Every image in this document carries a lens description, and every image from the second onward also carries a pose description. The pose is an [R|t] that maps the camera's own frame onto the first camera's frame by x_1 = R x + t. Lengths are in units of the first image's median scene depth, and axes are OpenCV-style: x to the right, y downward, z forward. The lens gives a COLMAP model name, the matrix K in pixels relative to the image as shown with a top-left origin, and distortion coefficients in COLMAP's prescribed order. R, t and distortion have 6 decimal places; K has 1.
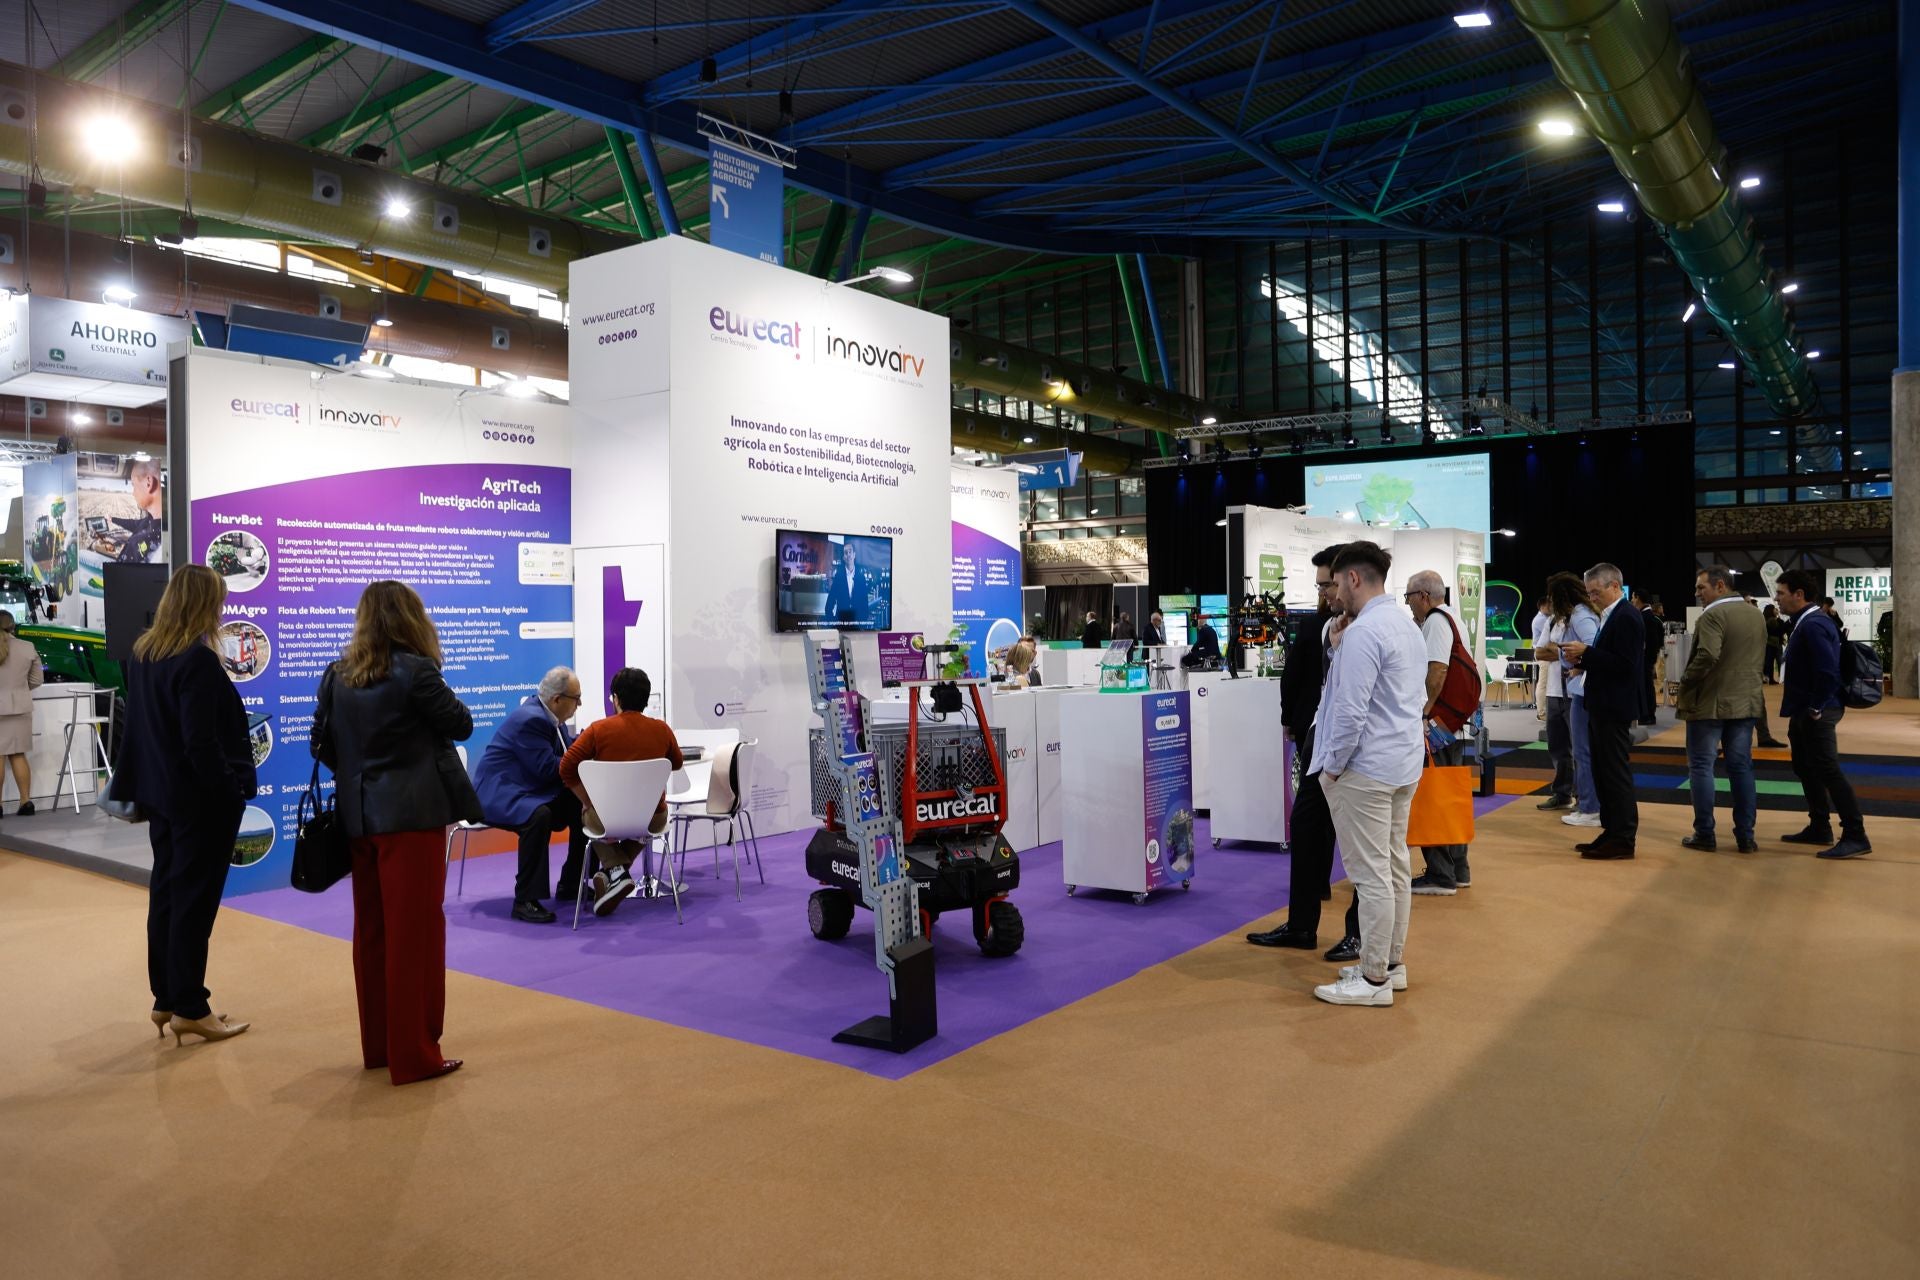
lens RADIAL K [[1299.4, 0, 956.3], [0, 1299.4, 636.7], [0, 0, 1]] dist [-0.050150, -0.000756]
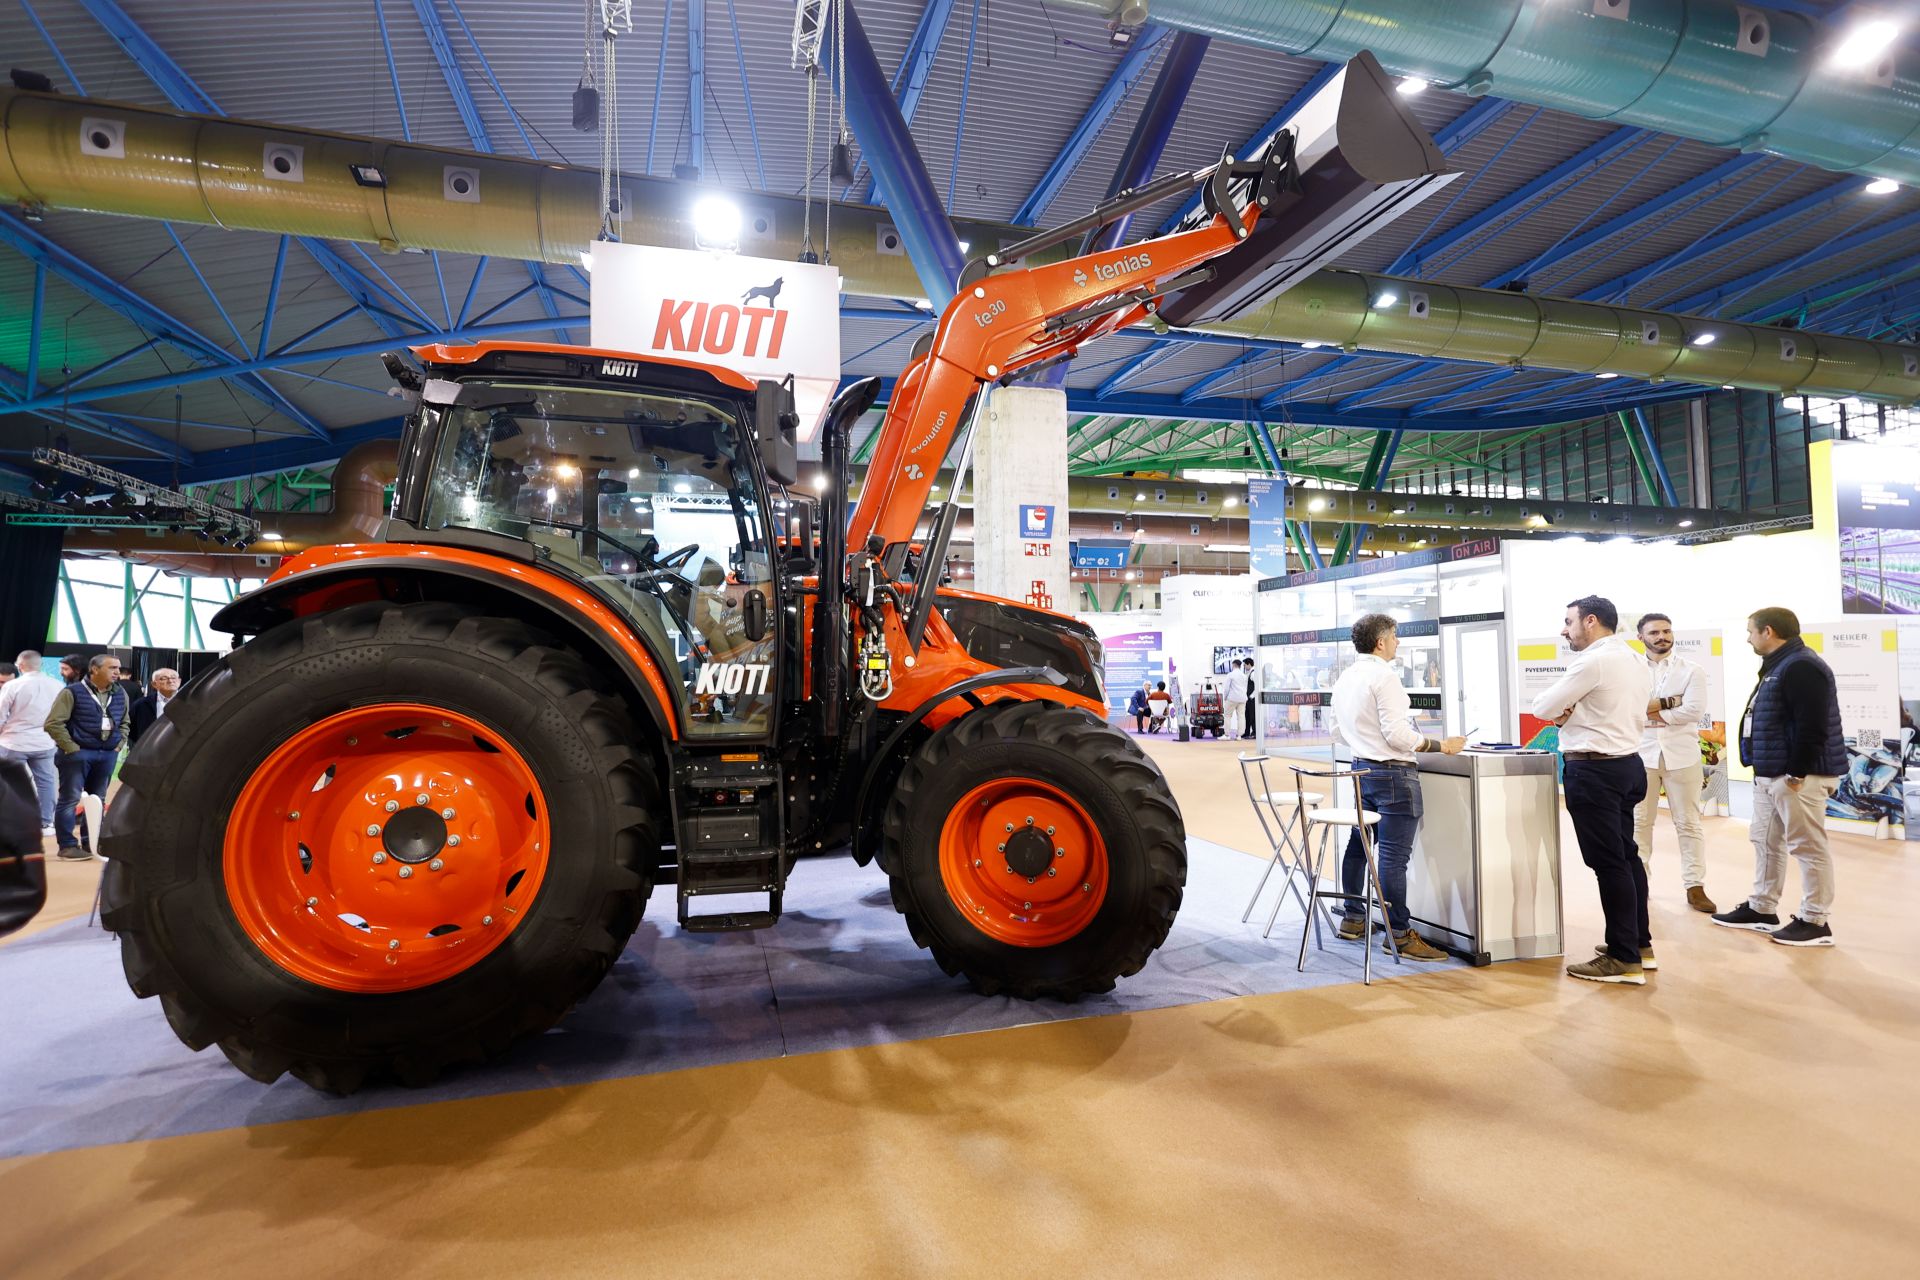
lens RADIAL K [[905.0, 0, 948.5], [0, 905.0, 632.7], [0, 0, 1]] dist [0.000357, -0.000012]
pose [[0.792599, -0.022933, -0.609312, 0.876772], [-0.003218, 0.999121, -0.041790, -0.010343], [0.609735, 0.035083, 0.791828, -1.593082]]
